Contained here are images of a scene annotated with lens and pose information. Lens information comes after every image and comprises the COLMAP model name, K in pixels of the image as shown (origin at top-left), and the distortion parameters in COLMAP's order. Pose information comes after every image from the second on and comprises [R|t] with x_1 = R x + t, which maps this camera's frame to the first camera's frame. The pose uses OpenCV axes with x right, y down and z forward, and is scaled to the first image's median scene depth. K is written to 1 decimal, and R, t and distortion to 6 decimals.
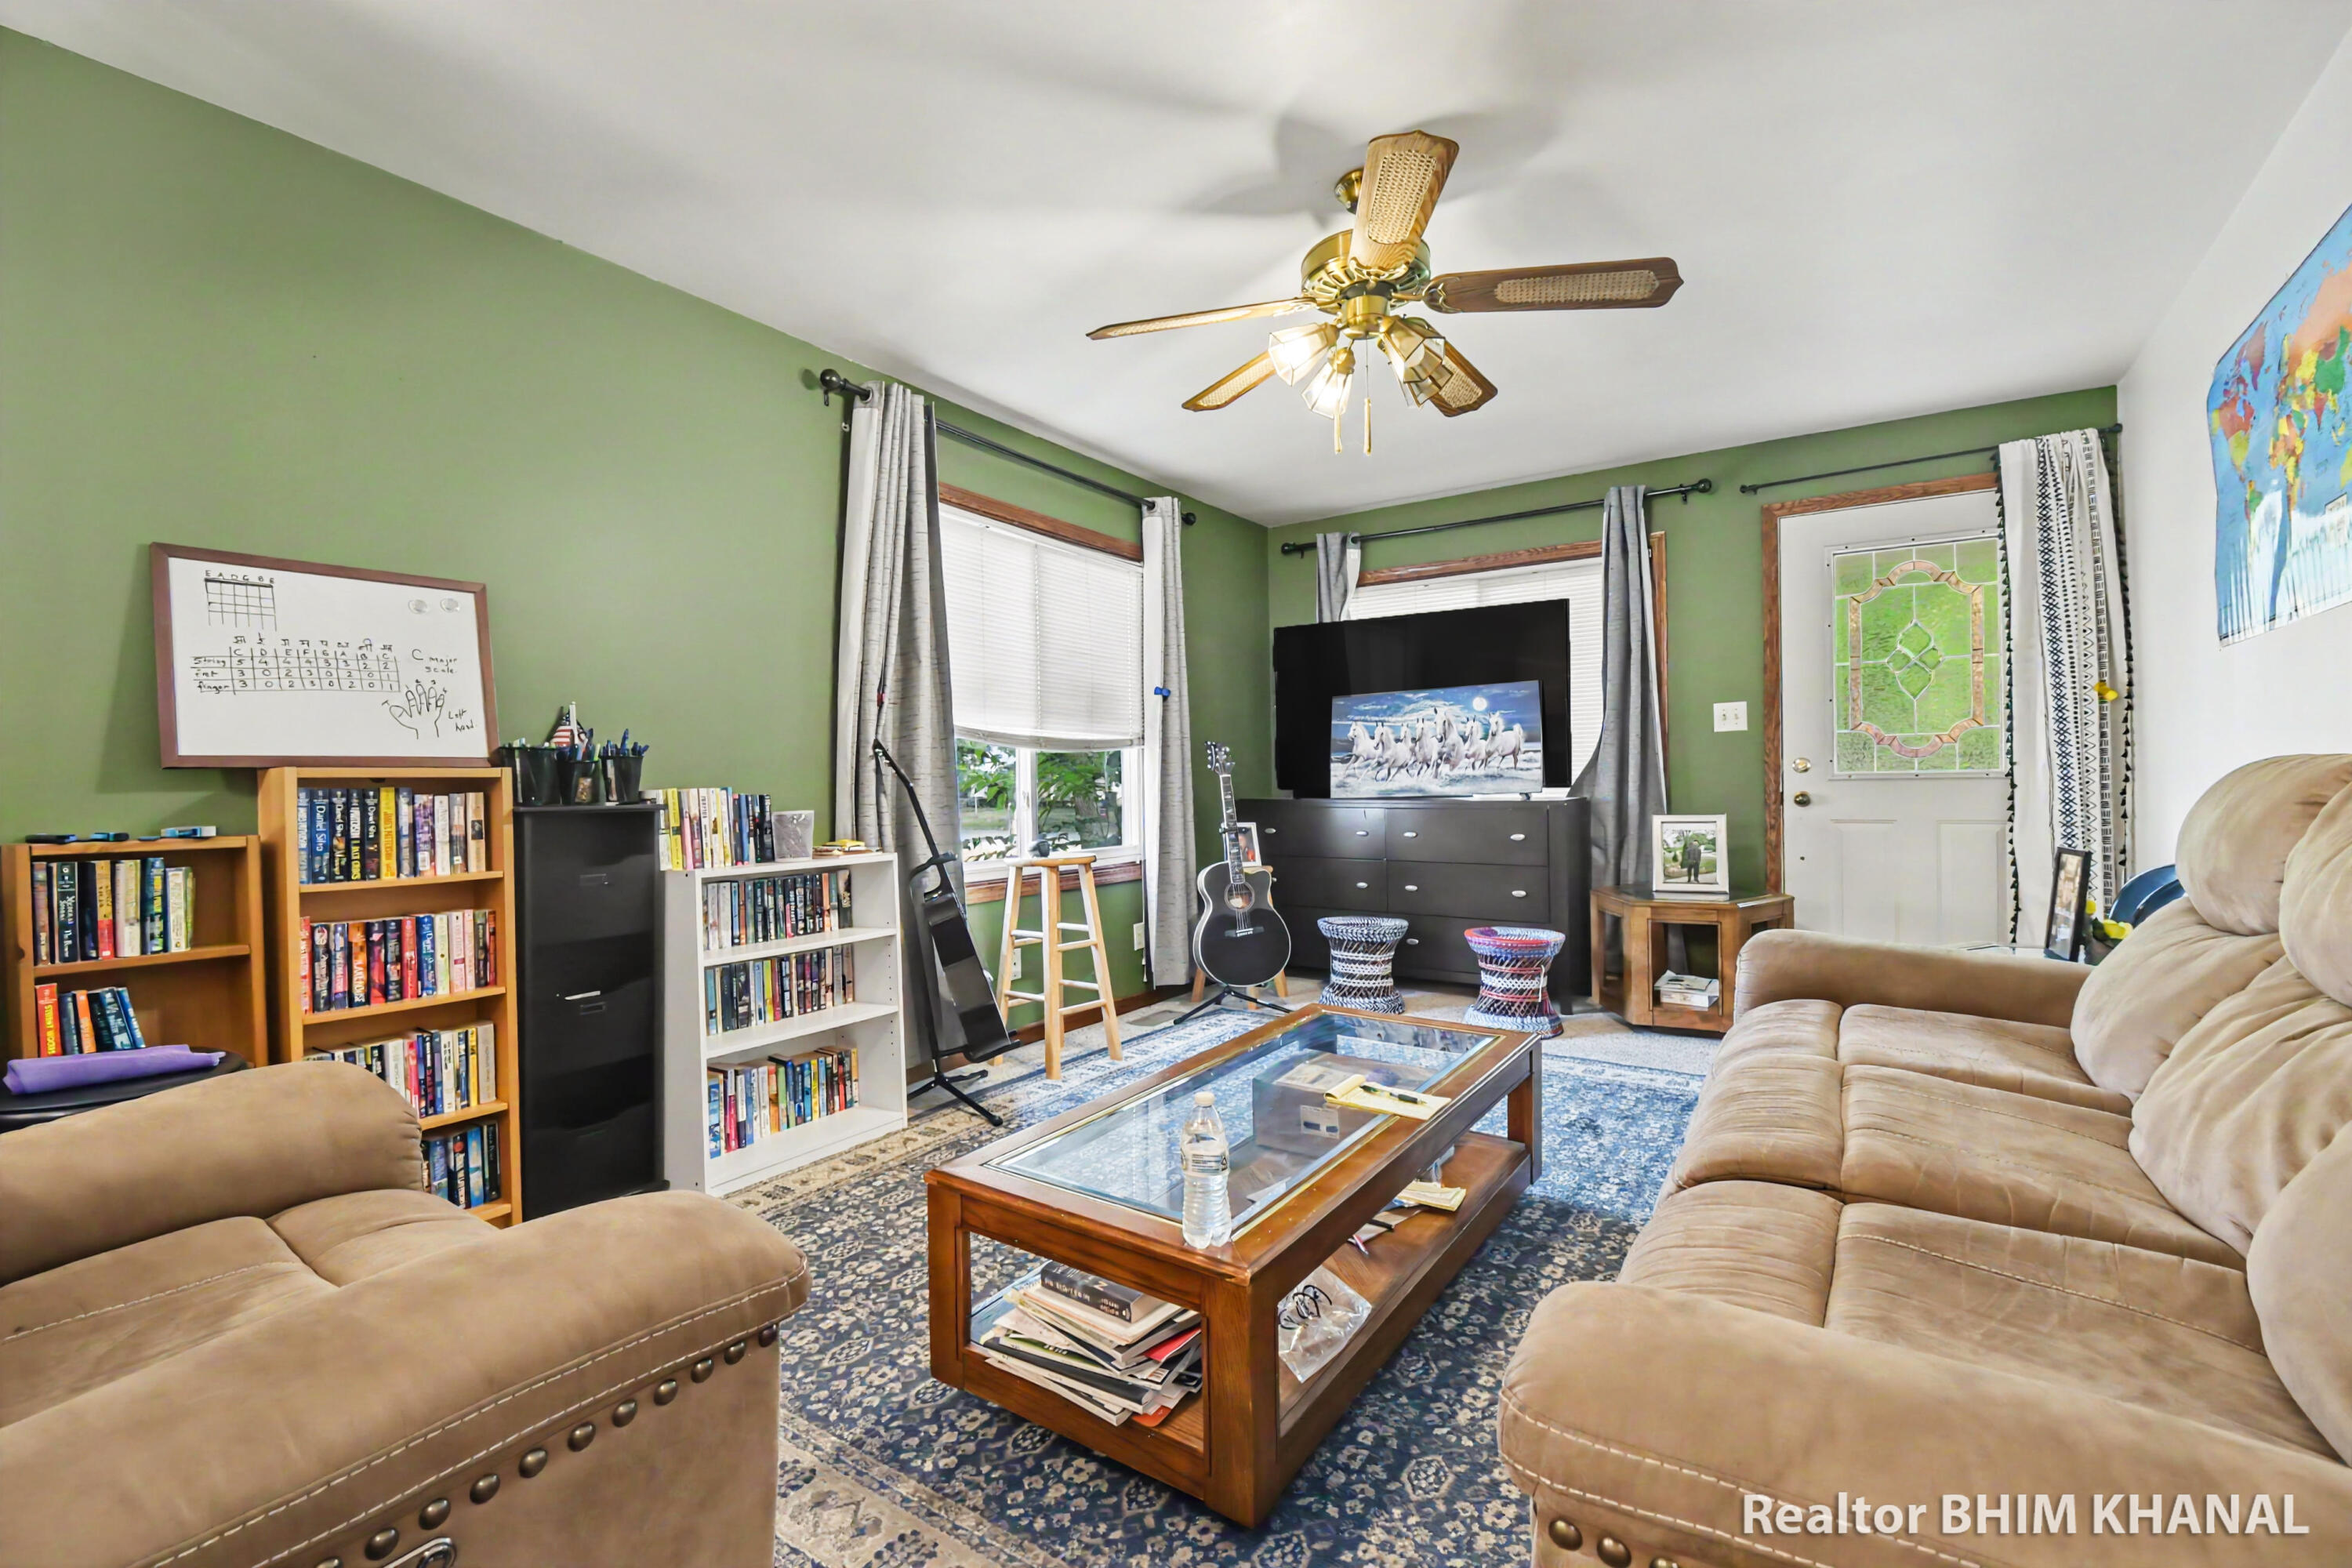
lens RADIAL K [[1031.0, 0, 1165.3], [0, 1031.0, 788.1], [0, 0, 1]] dist [0.030146, -0.026872]
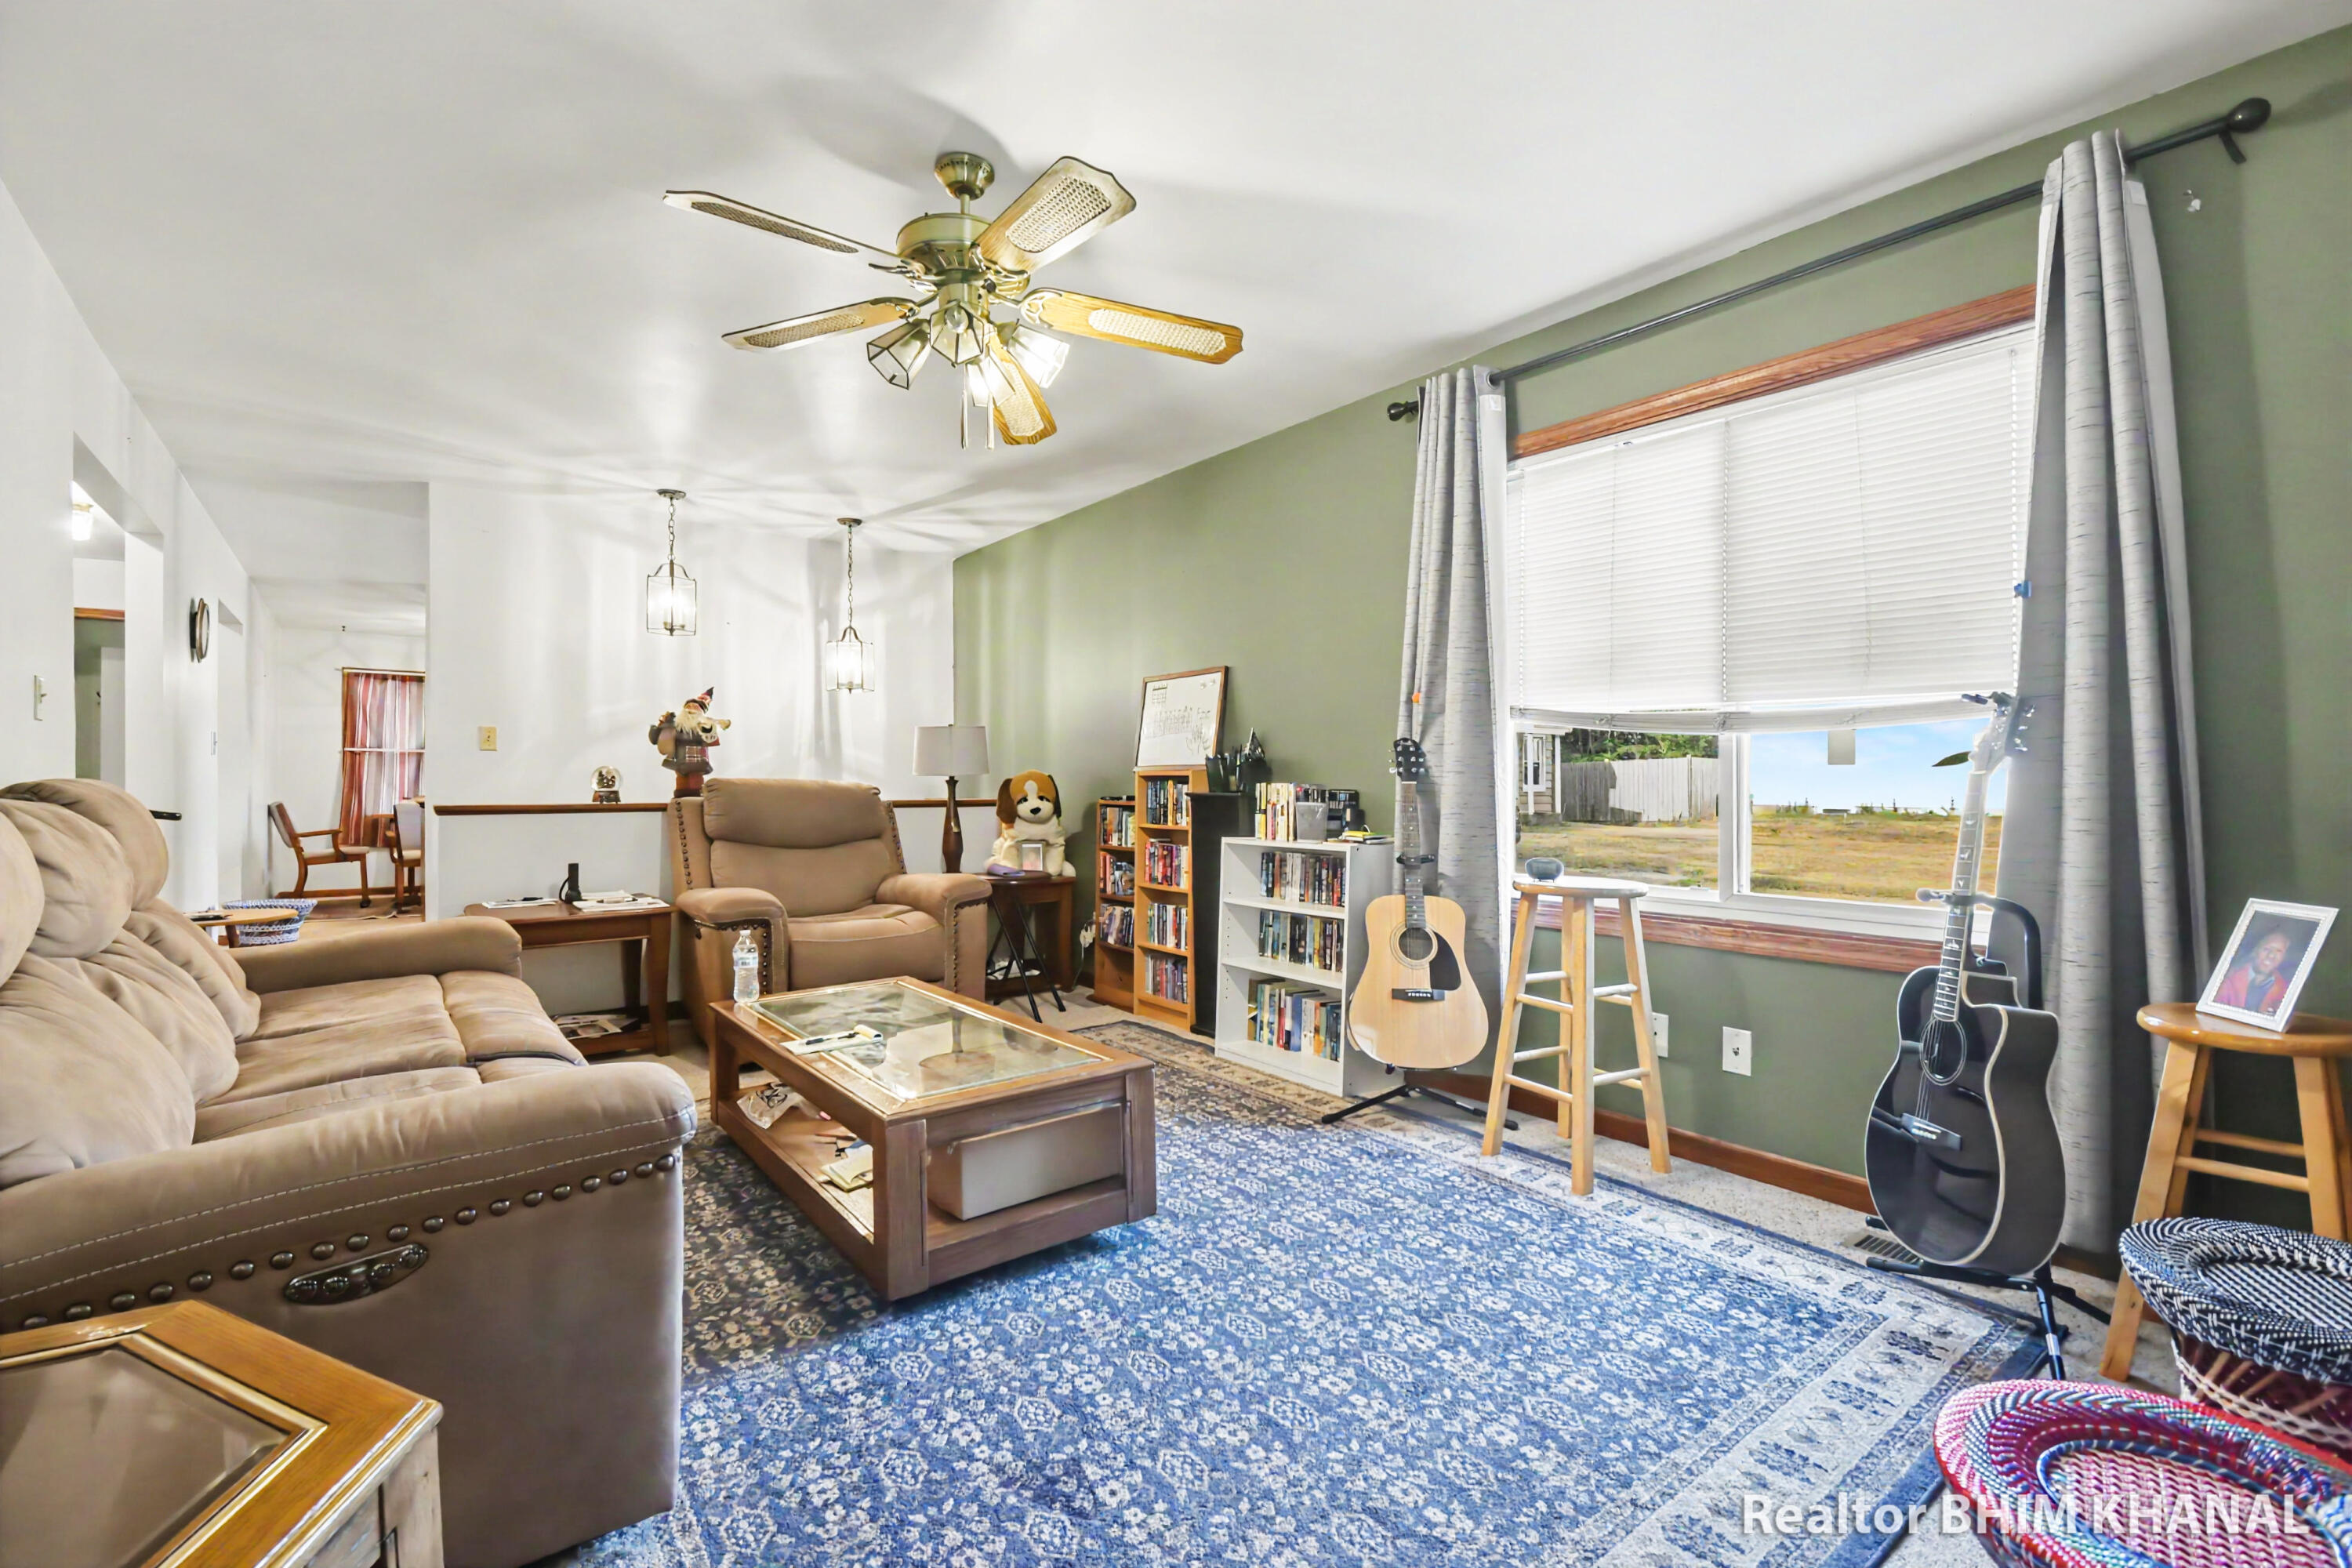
lens RADIAL K [[1031.0, 0, 1165.3], [0, 1031.0, 788.1], [0, 0, 1]] dist [0.030146, -0.026872]
pose [[-0.308581, 0.026796, -0.950820, 0.889785], [0.004140, 0.999631, 0.026828, -0.029817], [0.951189, 0.004342, -0.308579, 1.233585]]
